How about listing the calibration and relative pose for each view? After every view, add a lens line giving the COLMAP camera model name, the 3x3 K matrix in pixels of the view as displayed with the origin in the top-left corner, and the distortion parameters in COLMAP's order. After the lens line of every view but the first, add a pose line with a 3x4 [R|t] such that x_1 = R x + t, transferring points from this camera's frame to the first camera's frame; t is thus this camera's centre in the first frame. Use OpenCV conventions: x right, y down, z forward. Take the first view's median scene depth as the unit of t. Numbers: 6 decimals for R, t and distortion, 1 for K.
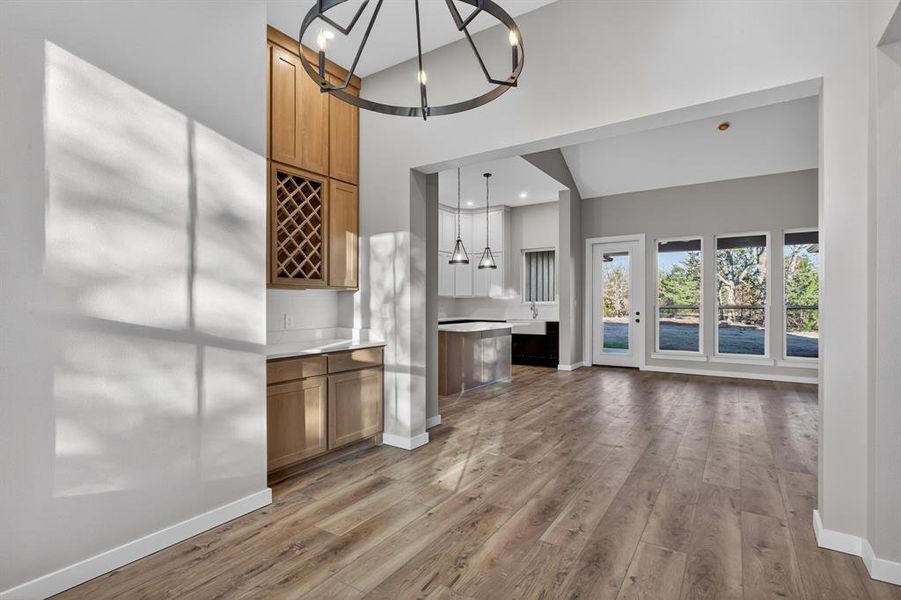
lens RADIAL K [[432.5, 0, 455.0], [0, 432.5, 302.7], [0, 0, 1]] dist [0.000699, 0.000420]
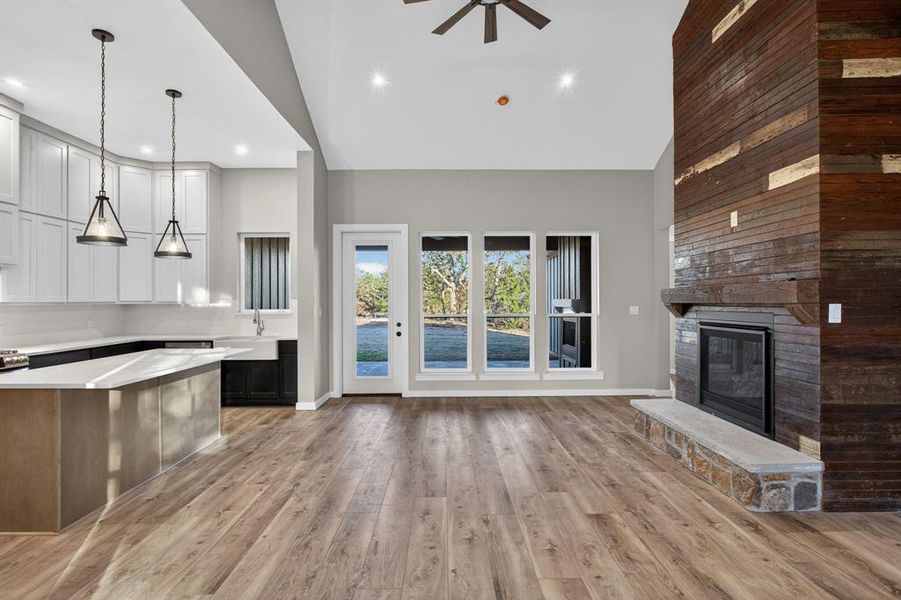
lens RADIAL K [[455.7, 0, 448.5], [0, 455.7, 298.5], [0, 0, 1]] dist [-0.001680, -0.000341]
pose [[0.833487, 0.000601, 0.552539, 0.050144], [0.003074, 0.999979, -0.005723, -0.022122], [-0.552531, 0.006469, 0.833467, 0.331536]]
